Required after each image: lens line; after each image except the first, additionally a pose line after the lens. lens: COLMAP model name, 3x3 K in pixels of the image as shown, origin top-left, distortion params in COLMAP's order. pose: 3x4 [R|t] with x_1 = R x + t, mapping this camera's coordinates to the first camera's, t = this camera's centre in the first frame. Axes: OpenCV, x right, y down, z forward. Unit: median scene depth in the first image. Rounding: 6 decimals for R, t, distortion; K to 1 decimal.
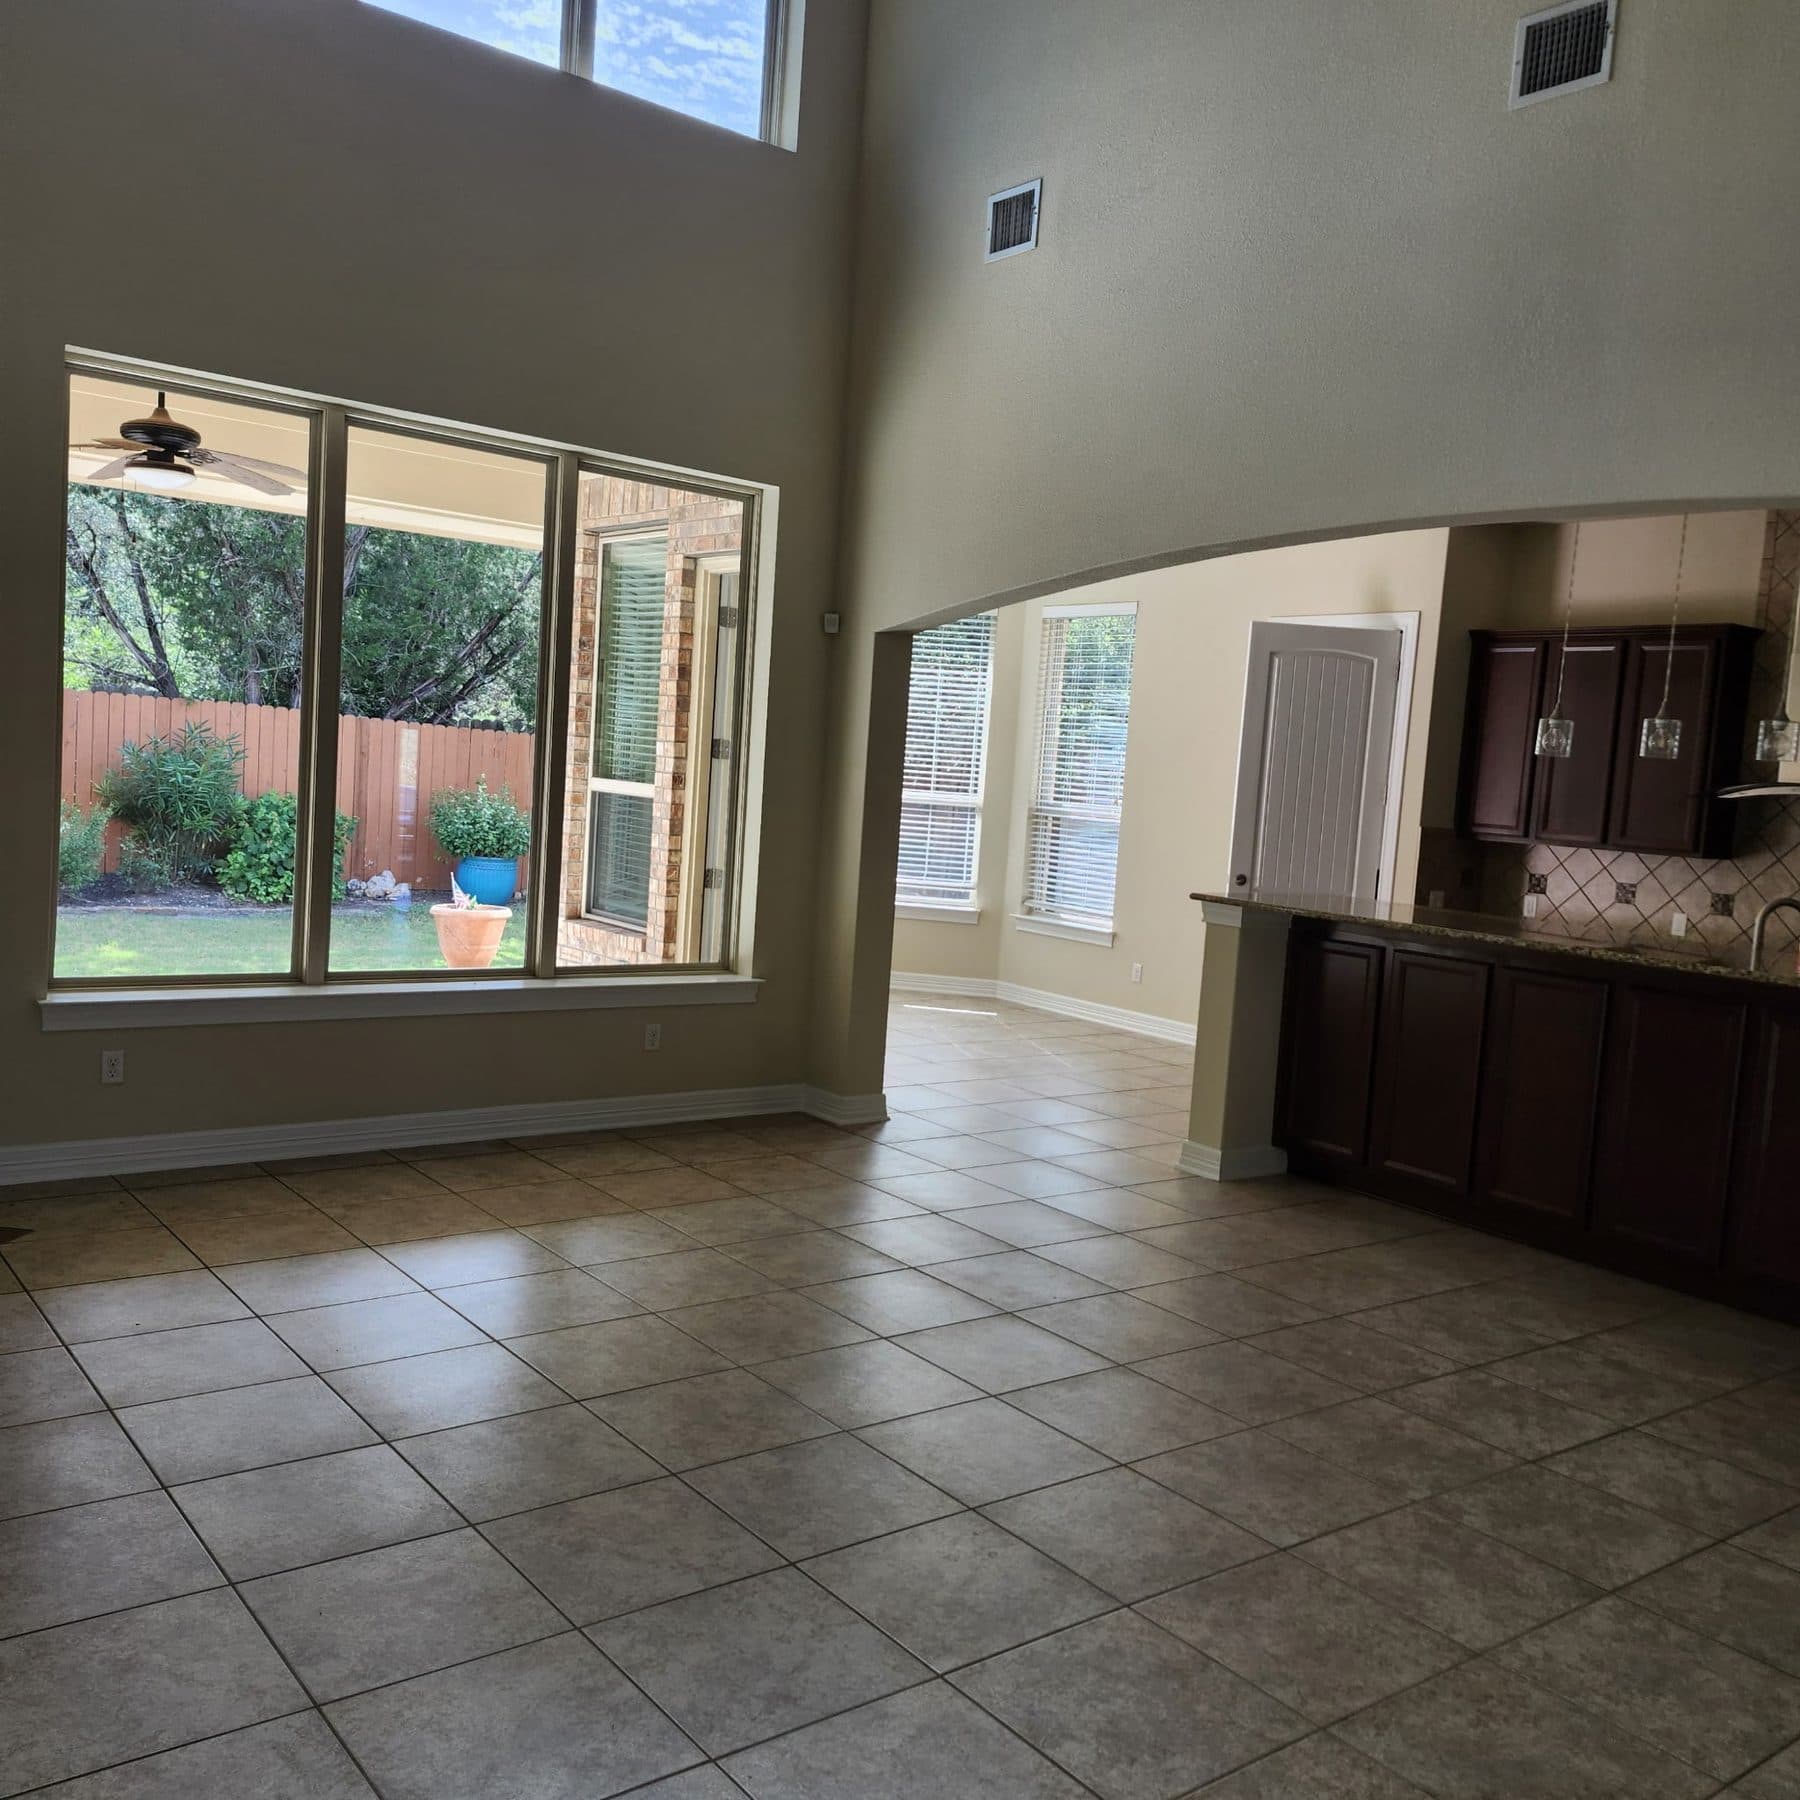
lens RADIAL K [[1630.1, 0, 900.0], [0, 1630.1, 900.0], [0, 0, 1]] dist [0.321672, -0.505058]
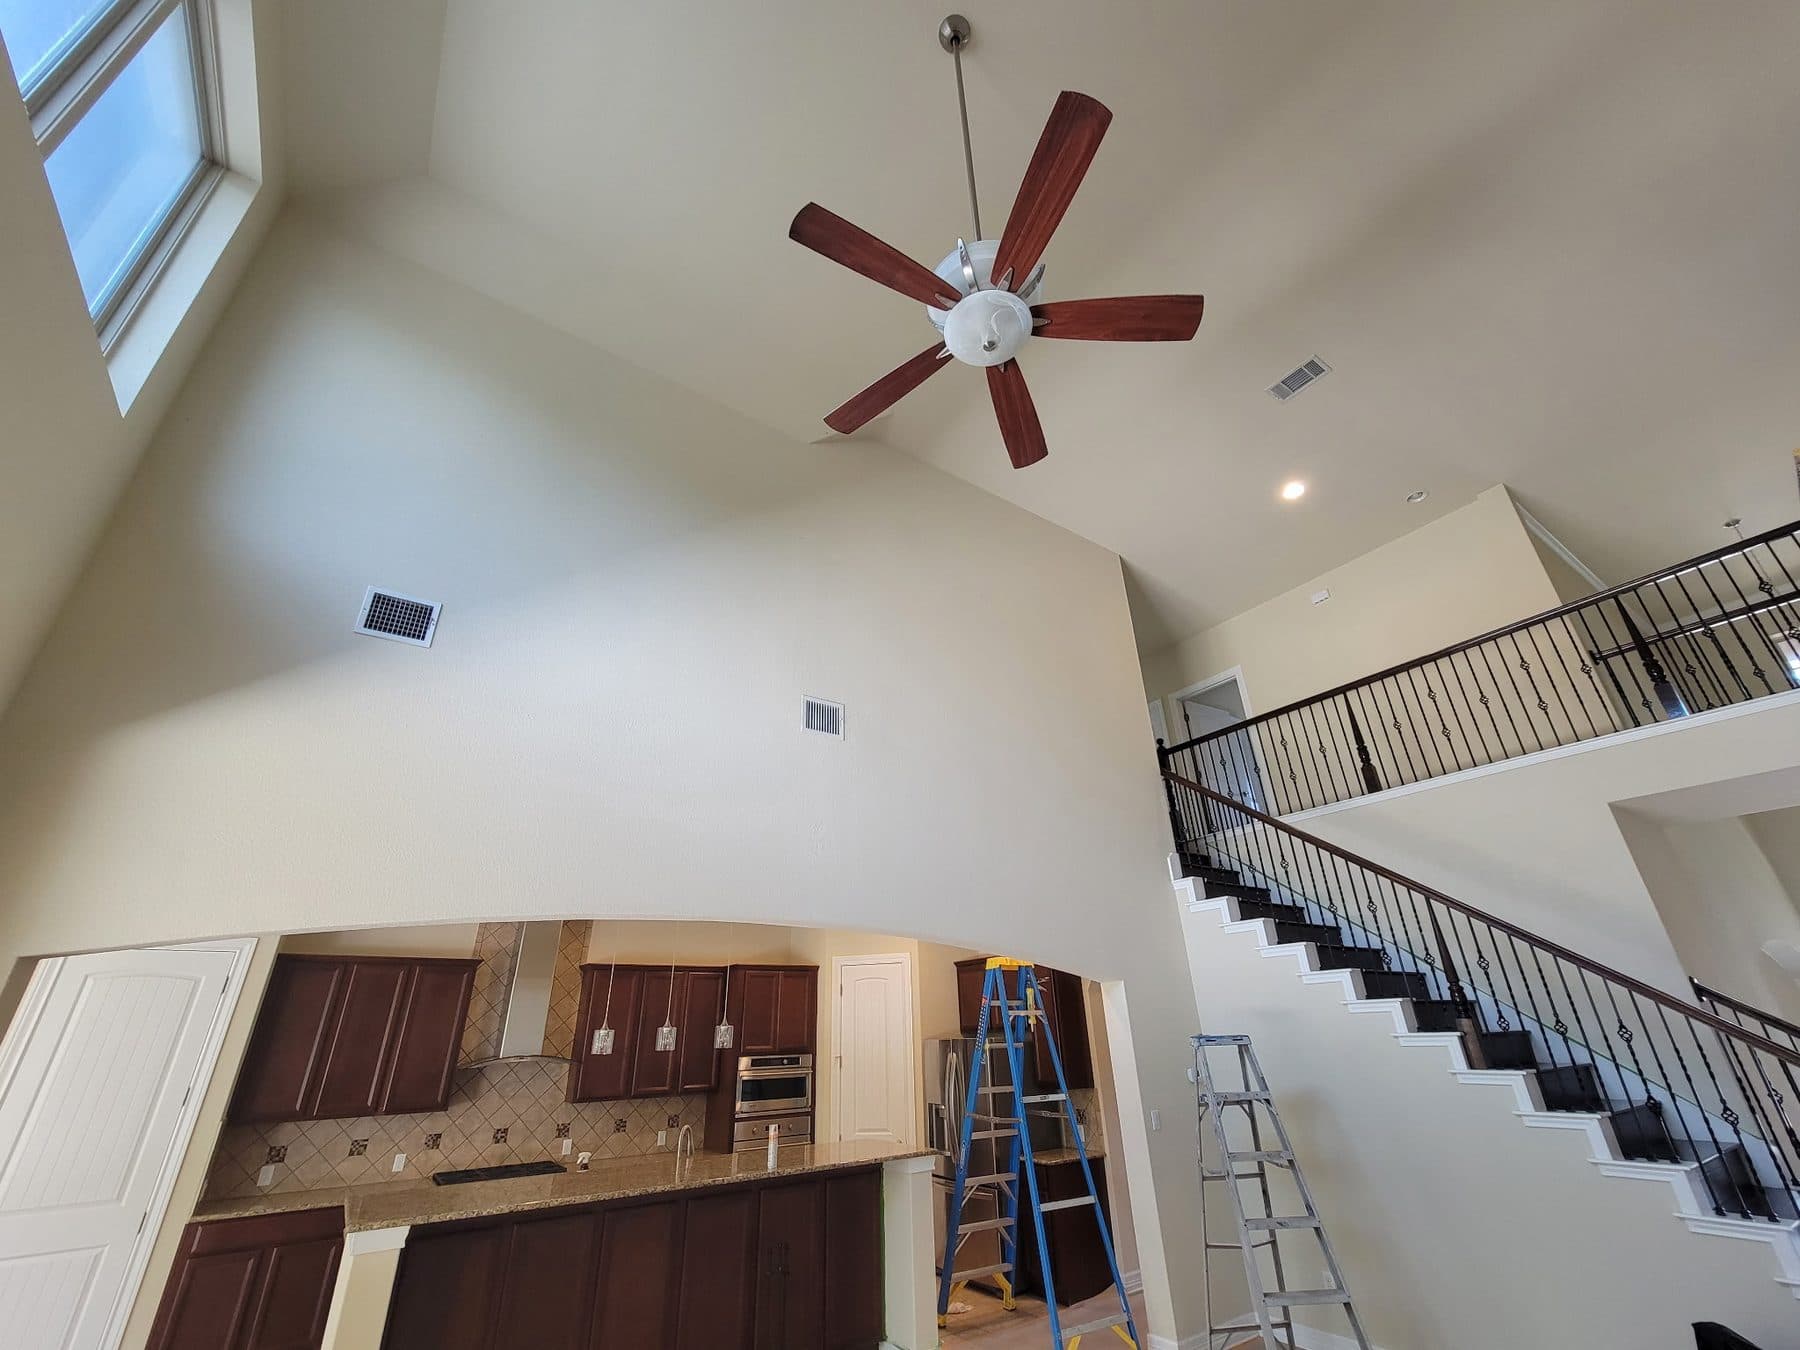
lens RADIAL K [[726.9, 0, 900.0], [0, 726.9, 675.0], [0, 0, 1]] dist [0.000069, 0.000359]
pose [[0.042319, 0.367070, 0.929230, -0.343630], [0.112502, 0.922397, -0.369495, -0.113685], [-0.992750, 0.120177, -0.002261, 0.571968]]
